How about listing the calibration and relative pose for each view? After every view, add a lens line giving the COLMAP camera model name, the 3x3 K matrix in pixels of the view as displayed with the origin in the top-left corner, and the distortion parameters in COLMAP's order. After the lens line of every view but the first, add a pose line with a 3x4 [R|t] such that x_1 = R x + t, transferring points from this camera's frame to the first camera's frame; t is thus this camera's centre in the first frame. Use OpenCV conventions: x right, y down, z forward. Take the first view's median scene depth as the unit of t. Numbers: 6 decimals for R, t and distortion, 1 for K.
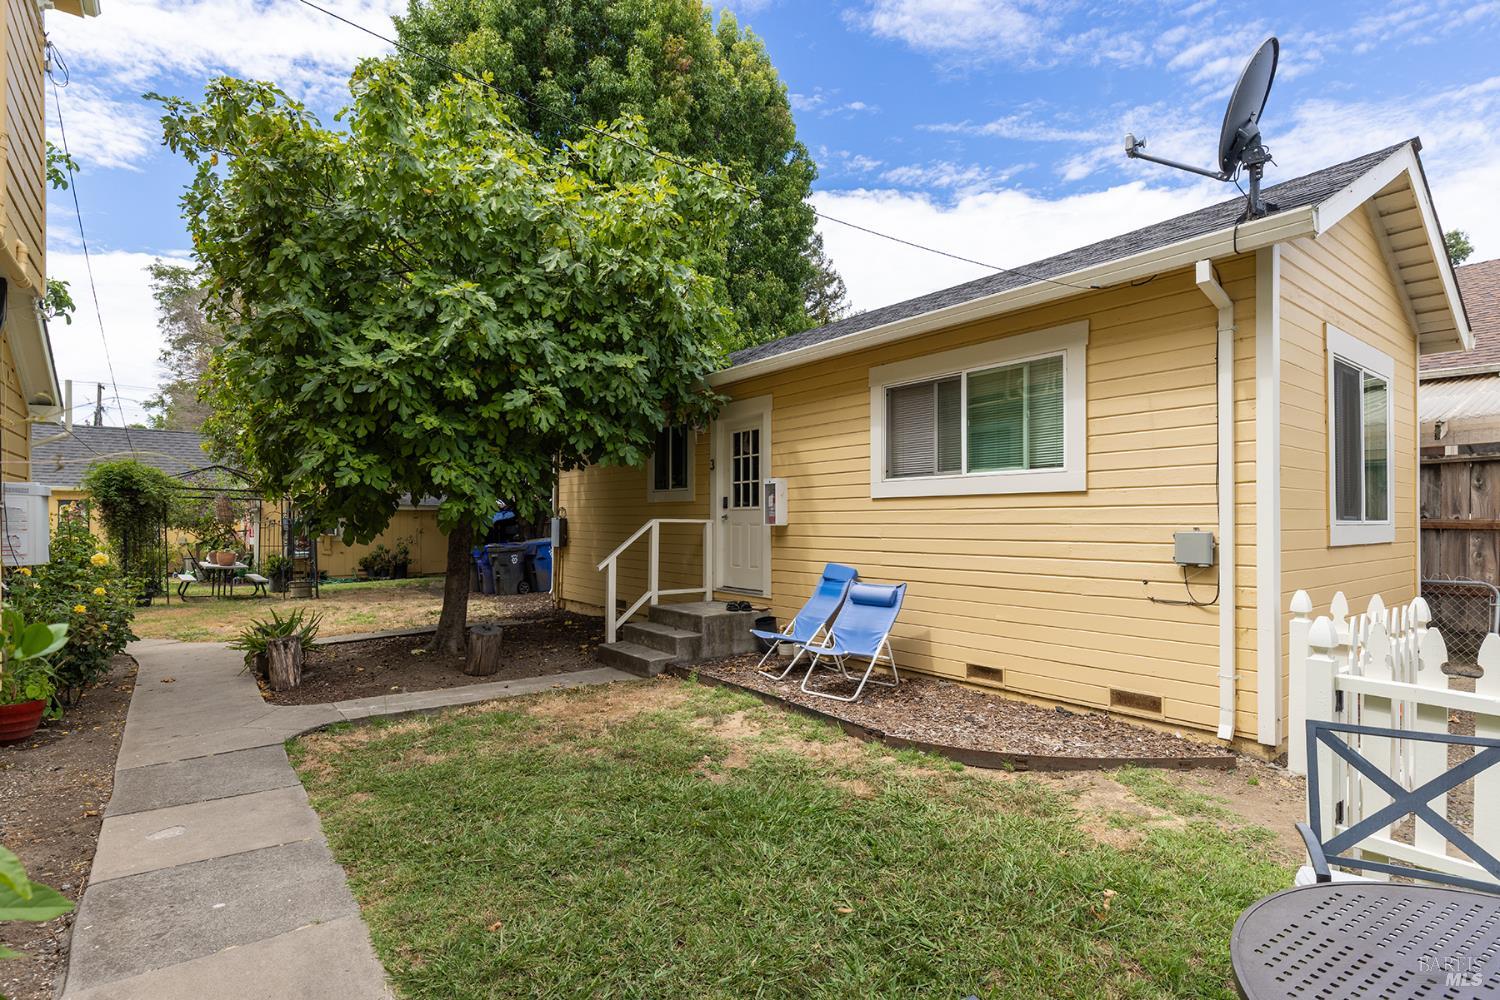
lens RADIAL K [[735.8, 0, 750.1], [0, 735.8, 509.3], [0, 0, 1]] dist [-0.005443, 0.001009]
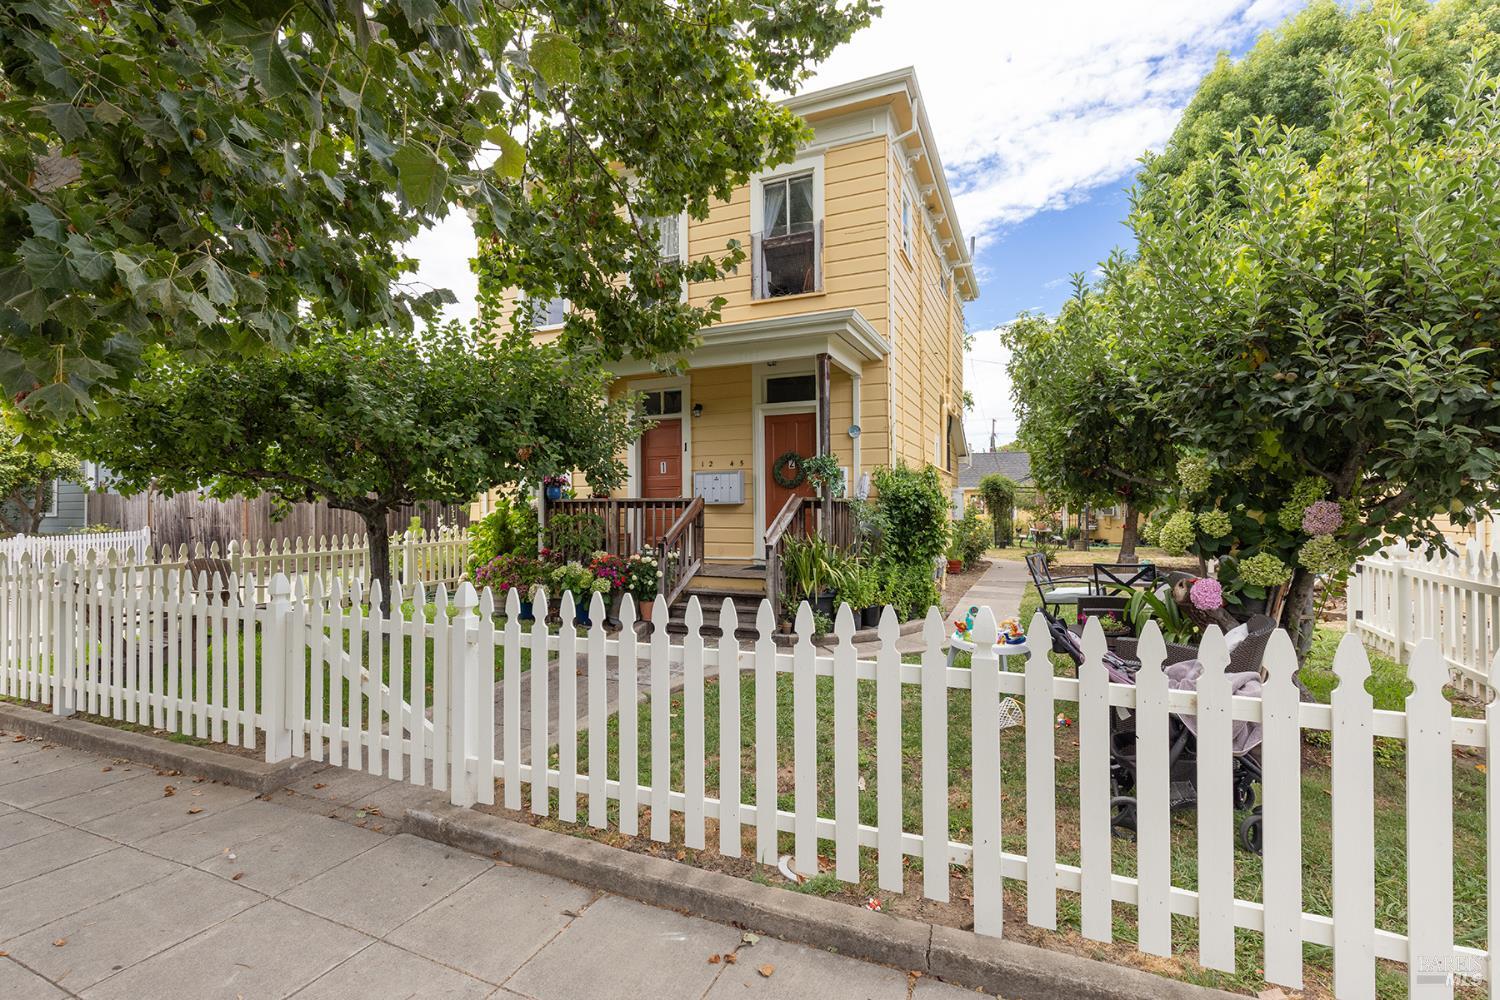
lens RADIAL K [[673.8, 0, 753.3], [0, 673.8, 506.0], [0, 0, 1]] dist [0.003427, 0.000287]
pose [[0.482213, -0.010306, -0.875994, 0.412051], [0.018956, 0.999819, -0.001328, 0.007311], [0.875849, -0.015965, 0.482321, -0.436479]]
